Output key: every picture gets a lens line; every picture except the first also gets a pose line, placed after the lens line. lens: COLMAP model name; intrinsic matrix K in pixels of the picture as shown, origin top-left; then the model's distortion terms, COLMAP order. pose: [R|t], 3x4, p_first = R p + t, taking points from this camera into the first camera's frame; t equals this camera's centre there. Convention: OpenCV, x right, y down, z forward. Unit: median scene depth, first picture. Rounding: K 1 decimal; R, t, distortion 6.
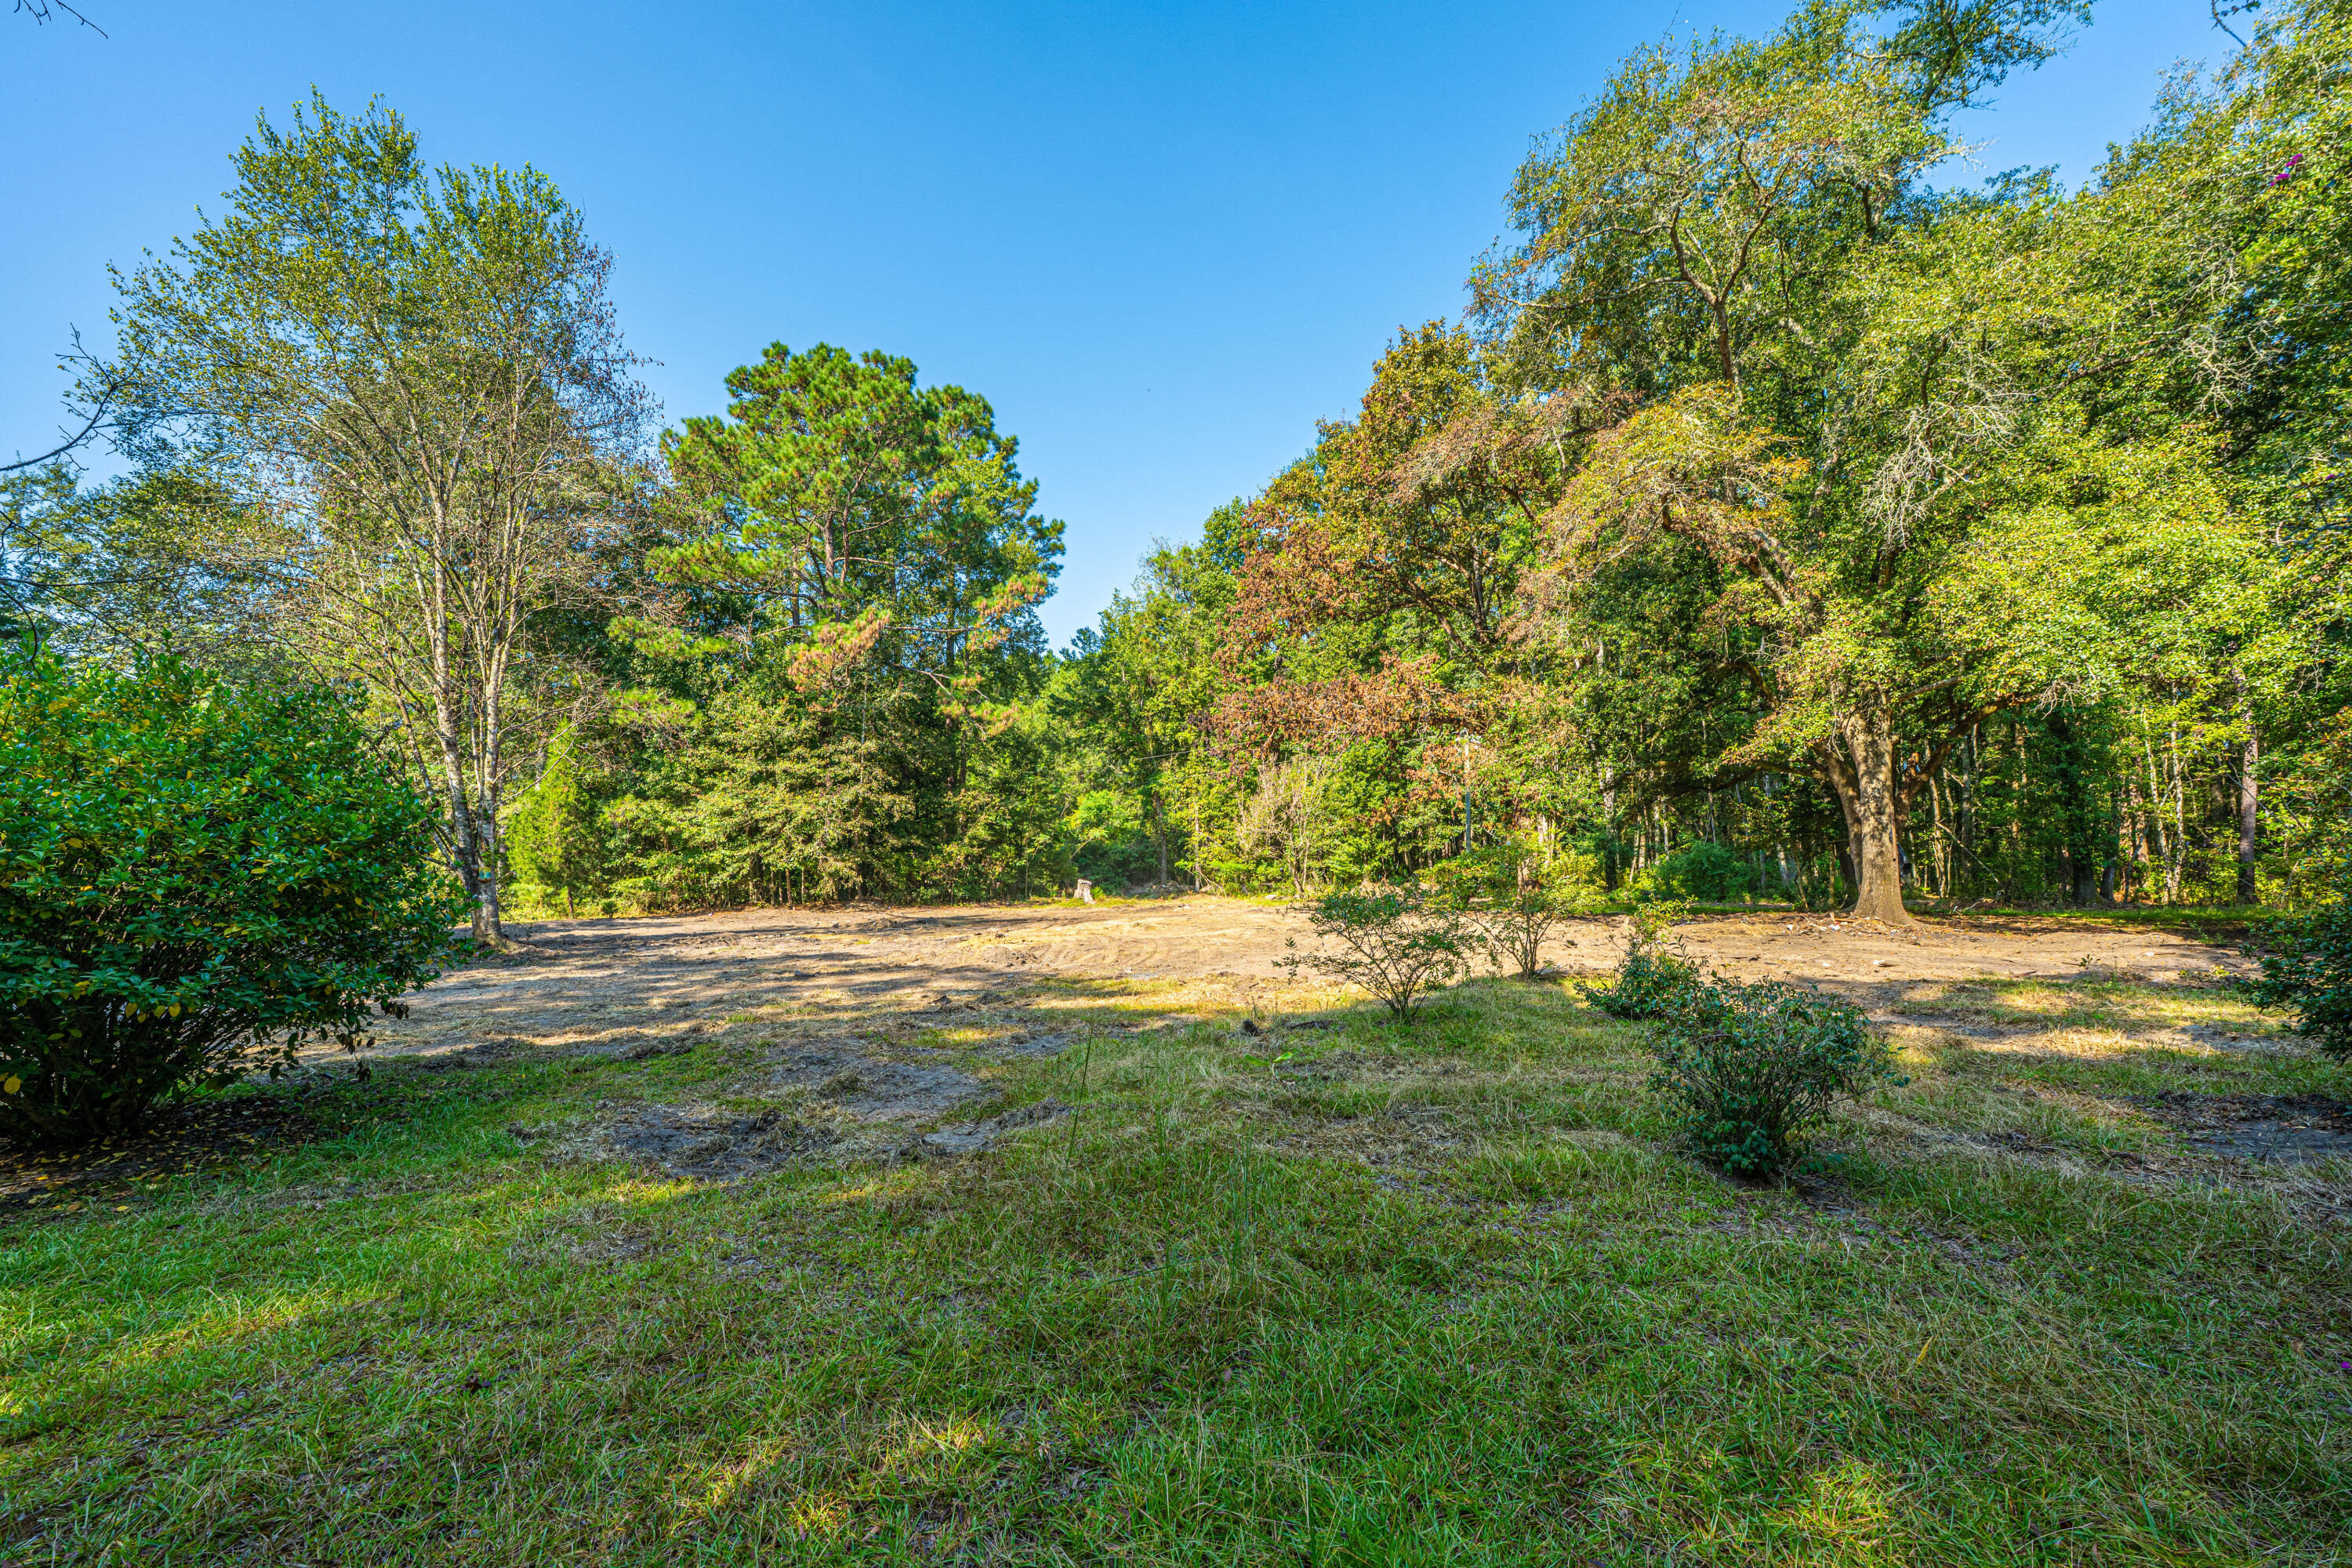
lens RADIAL K [[979.1, 0, 1150.8], [0, 979.1, 845.8], [0, 0, 1]] dist [-0.000525, -0.000130]
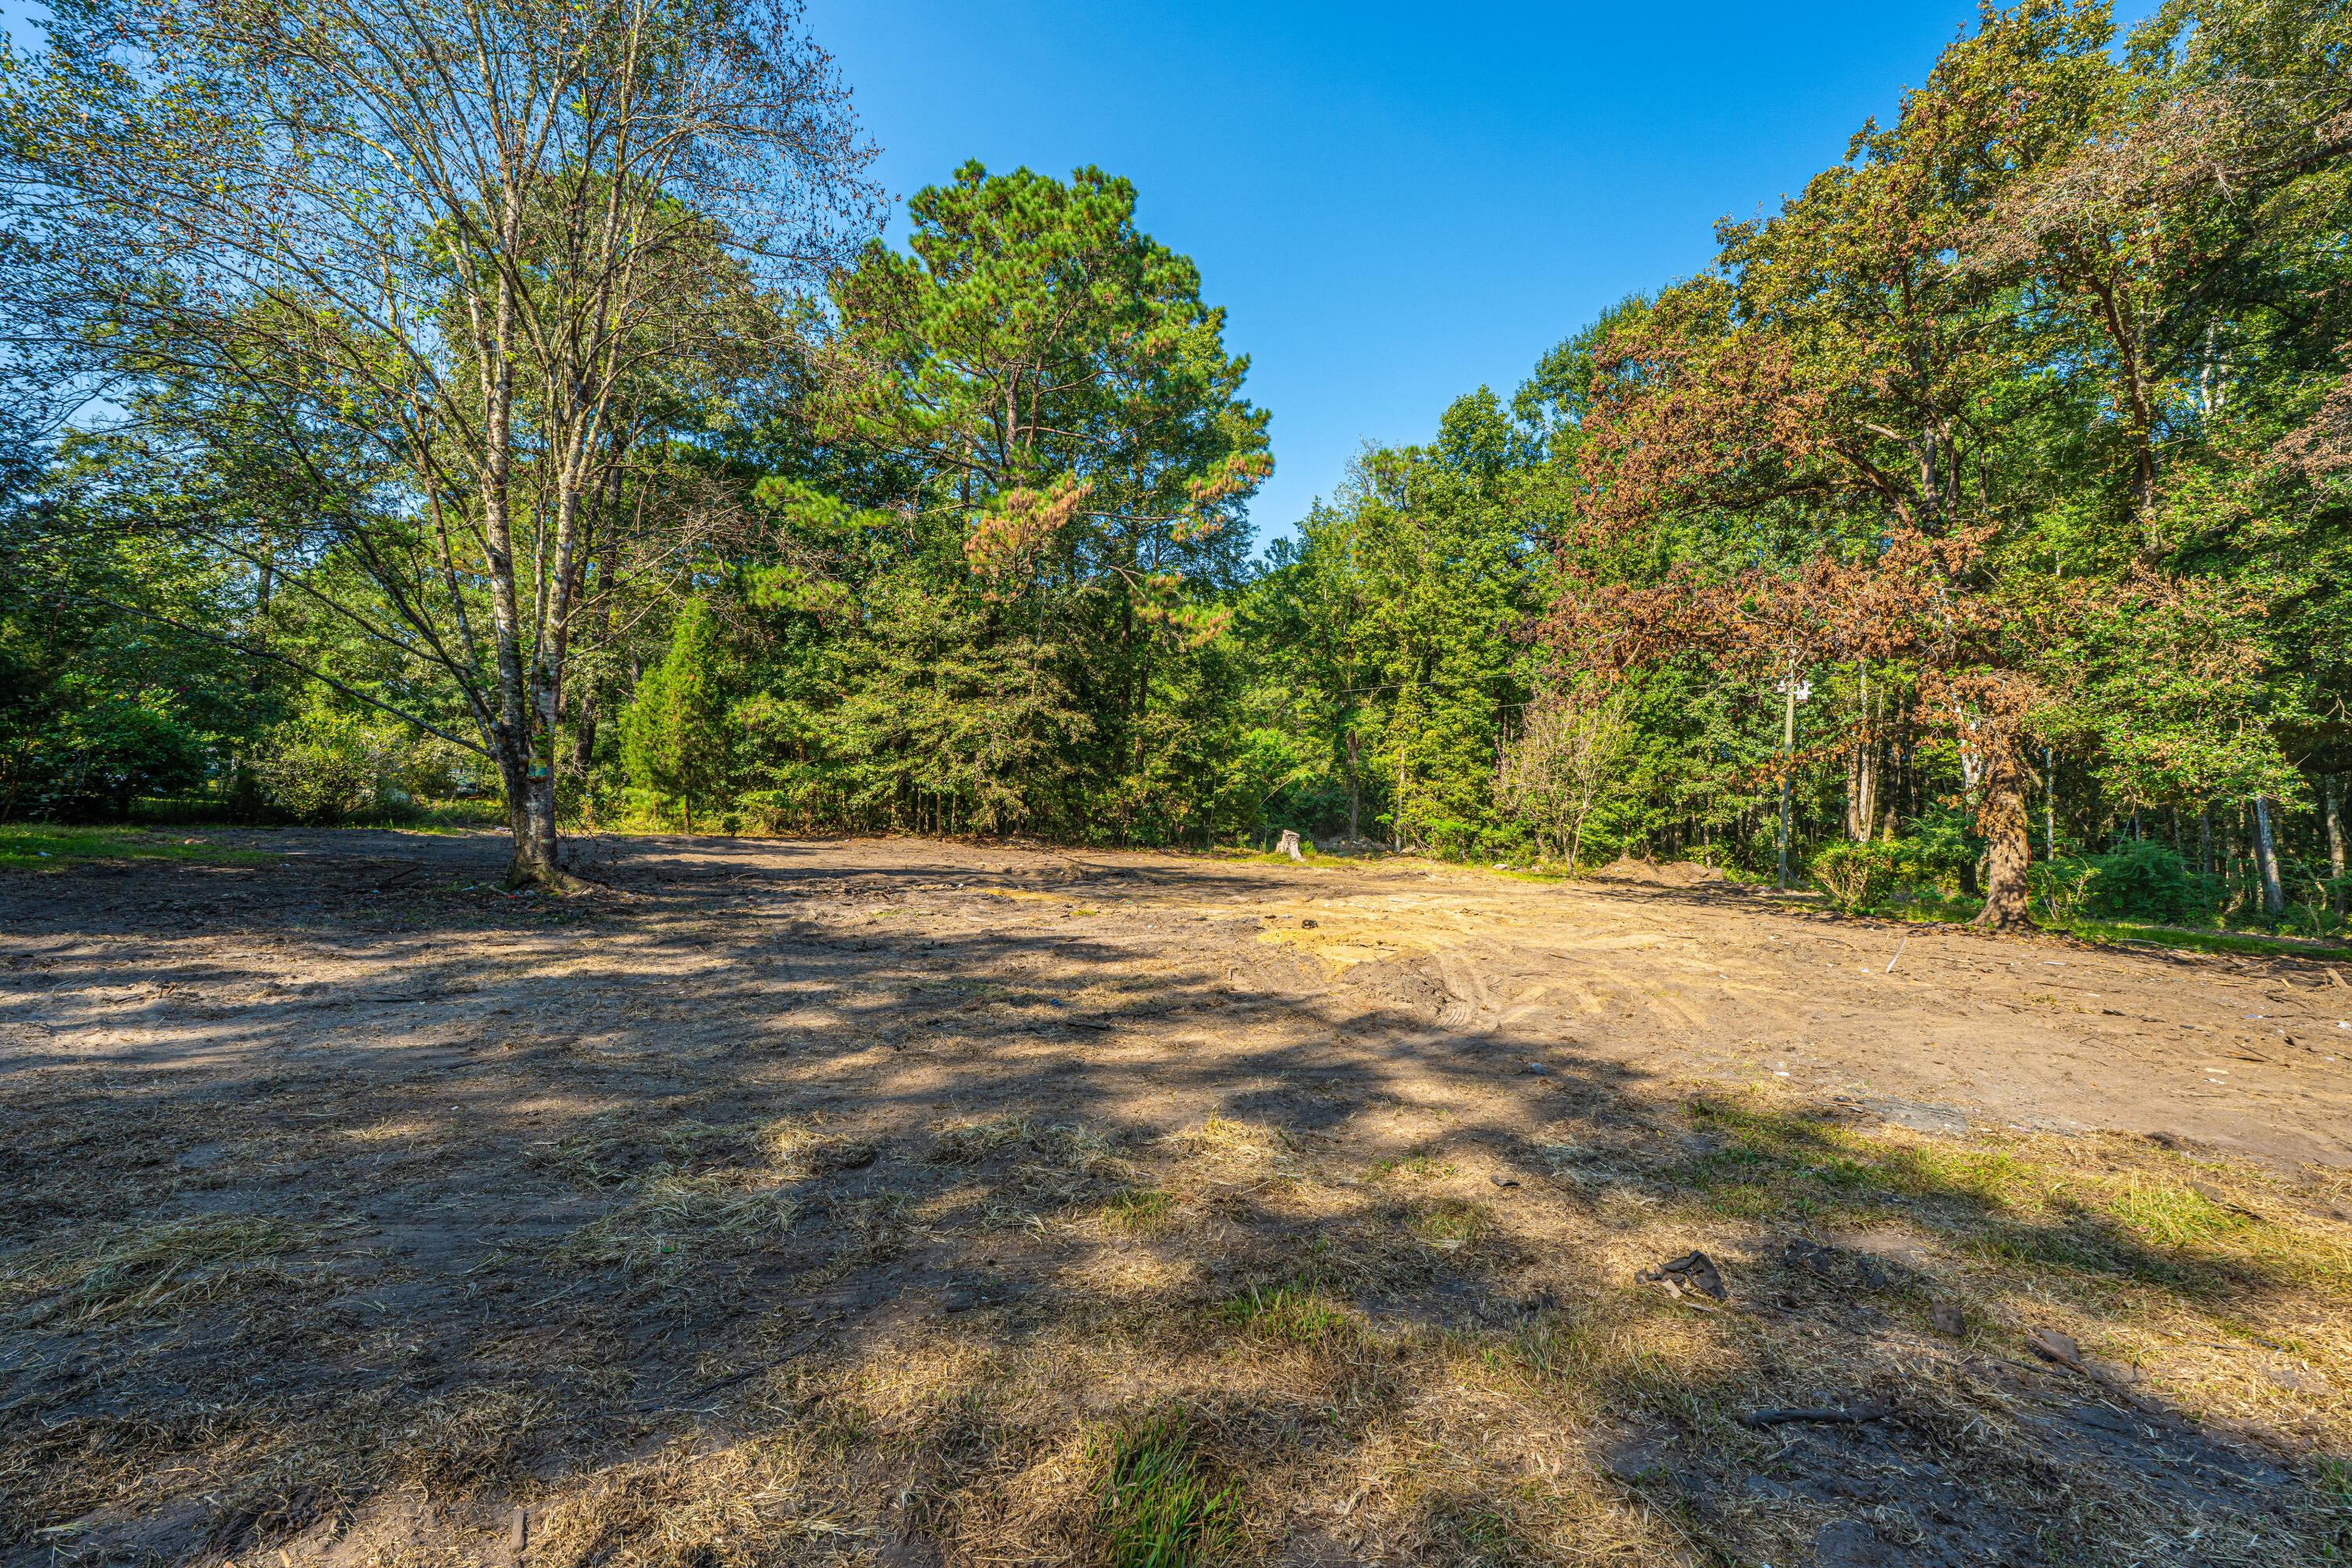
lens RADIAL K [[984.7, 0, 1171.9], [0, 984.7, 781.9], [0, 0, 1]] dist [0.000570, -0.000005]
pose [[0.993184, 0.068238, -0.094495, -0.096353], [-0.069016, 0.997603, -0.004990, 0.005329], [0.093928, 0.011477, 0.995513, 0.184981]]
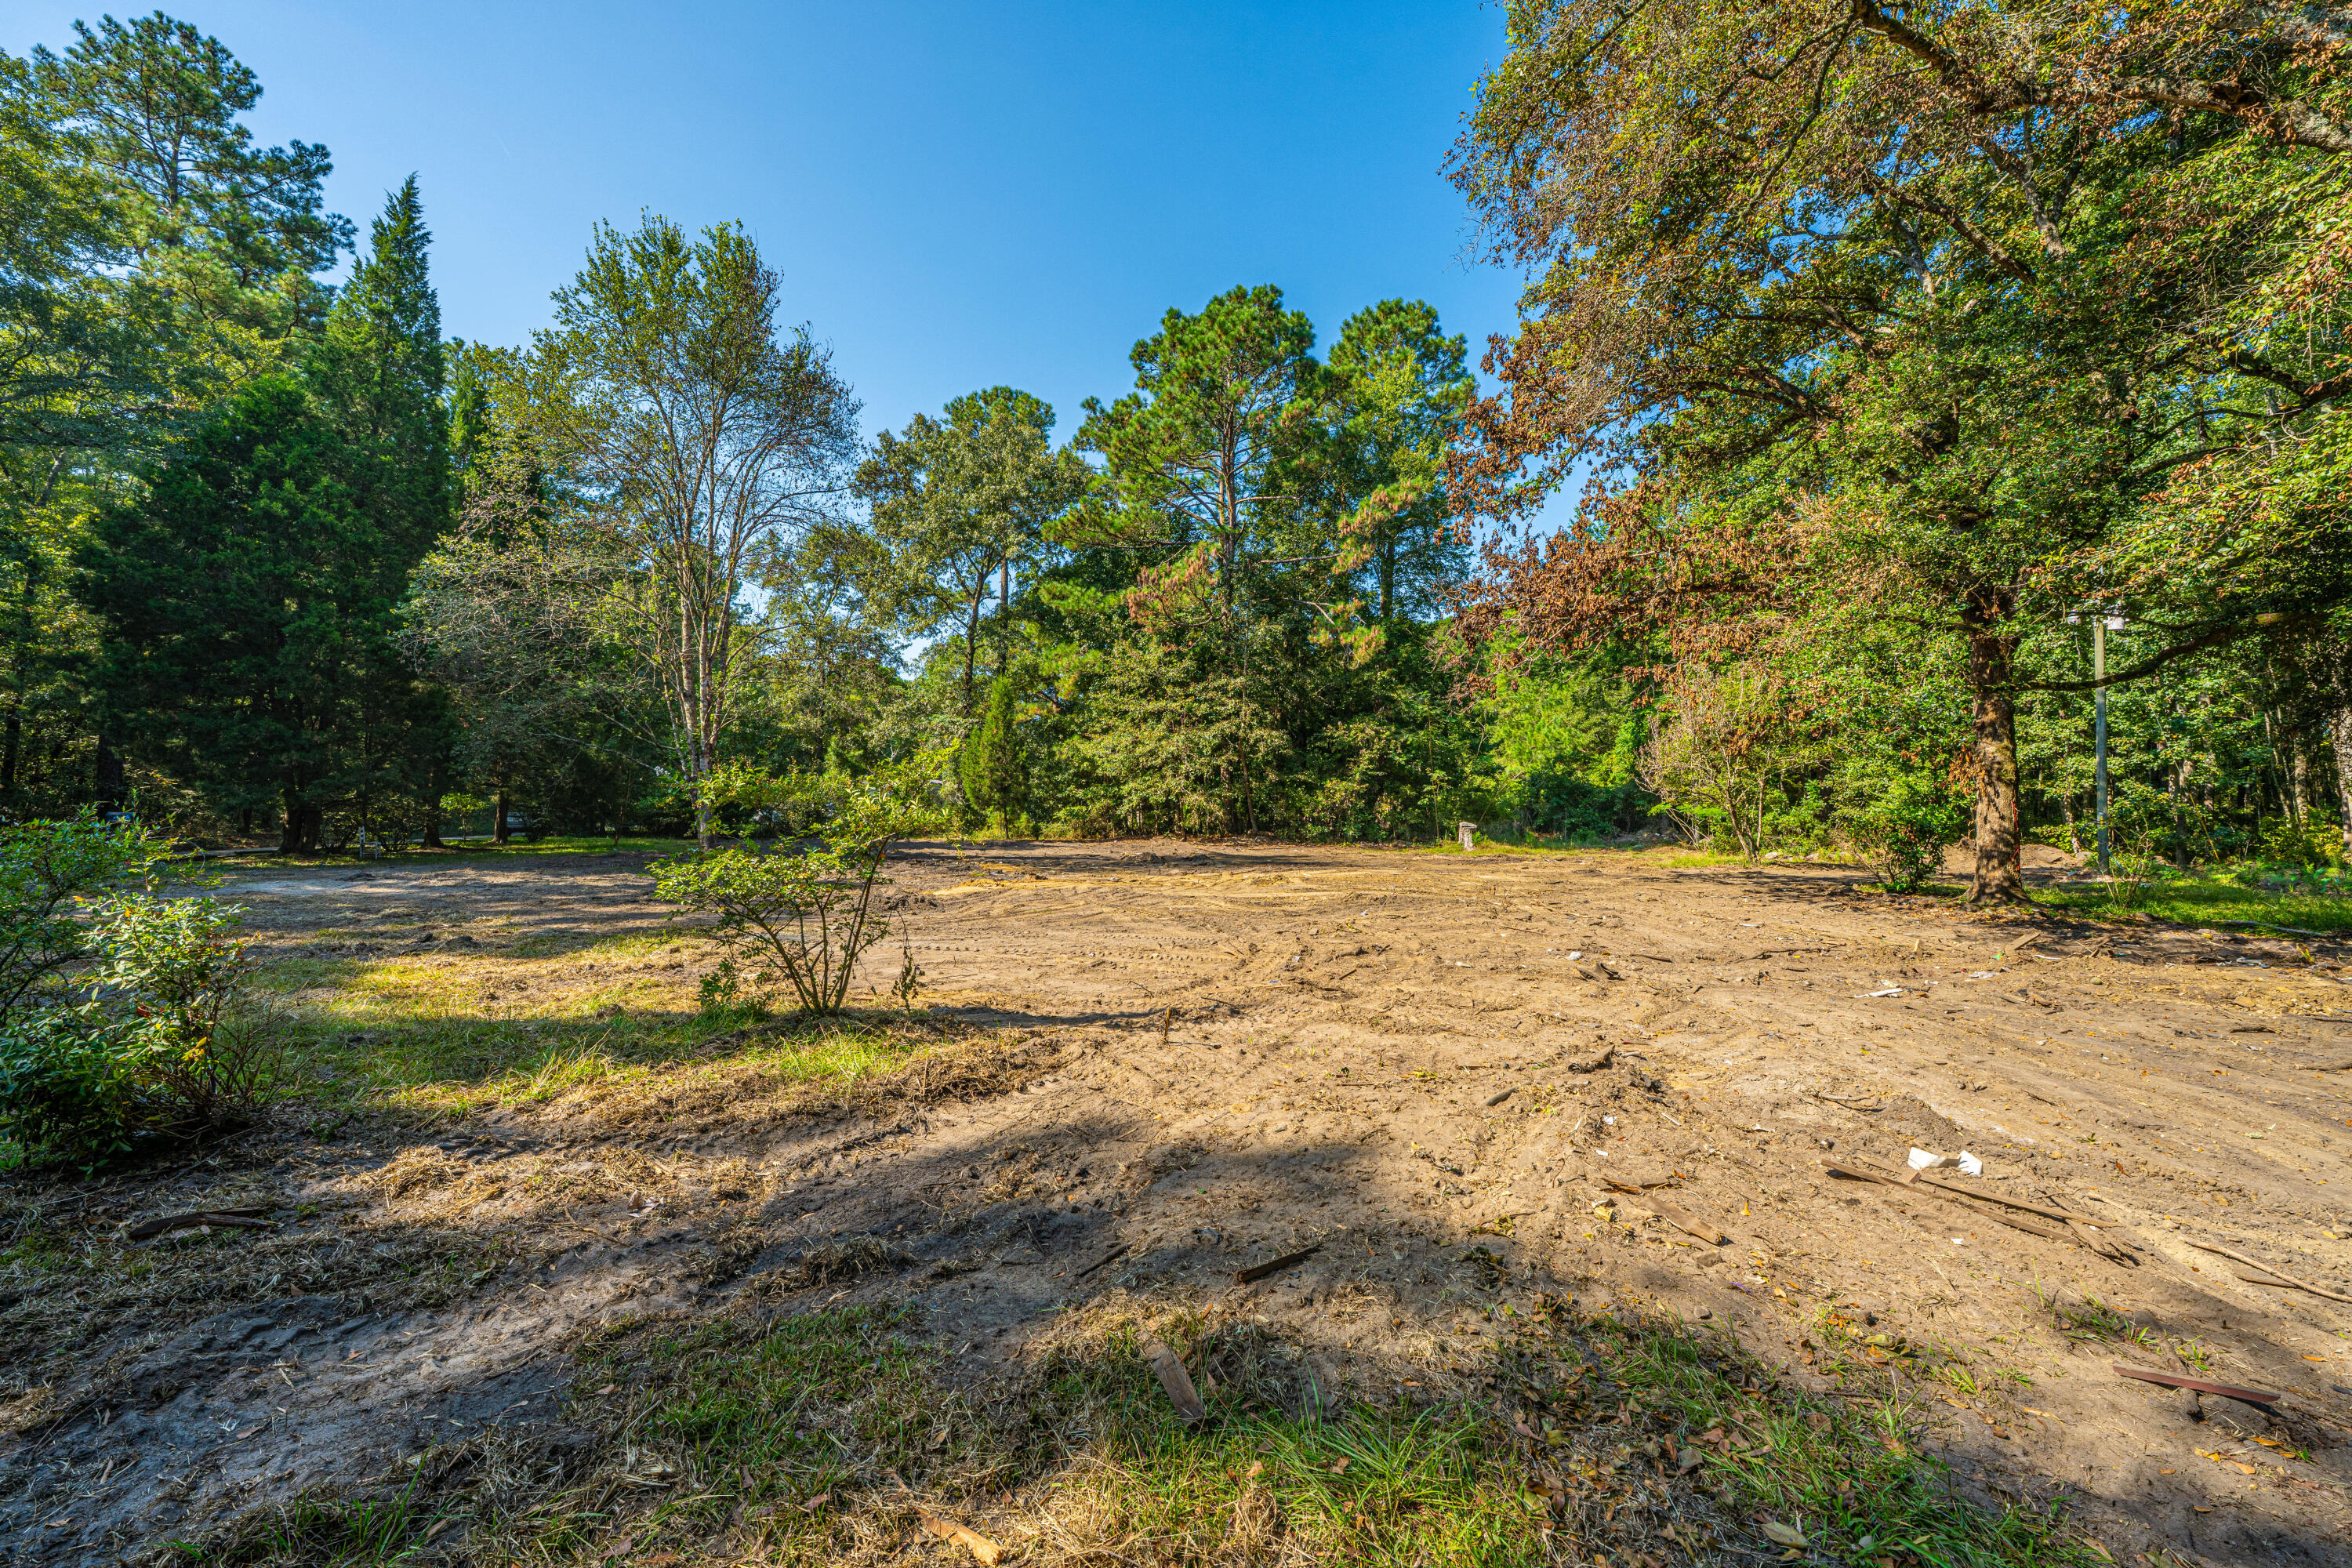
lens RADIAL K [[936.0, 0, 1180.8], [0, 936.0, 769.3], [0, 0, 1]] dist [0.001554, -0.000082]
pose [[0.794103, 0.000726, -0.607783, 0.244617], [-0.009058, 0.999902, -0.010641, -0.001355], [0.607715, 0.013955, 0.794032, 0.199615]]
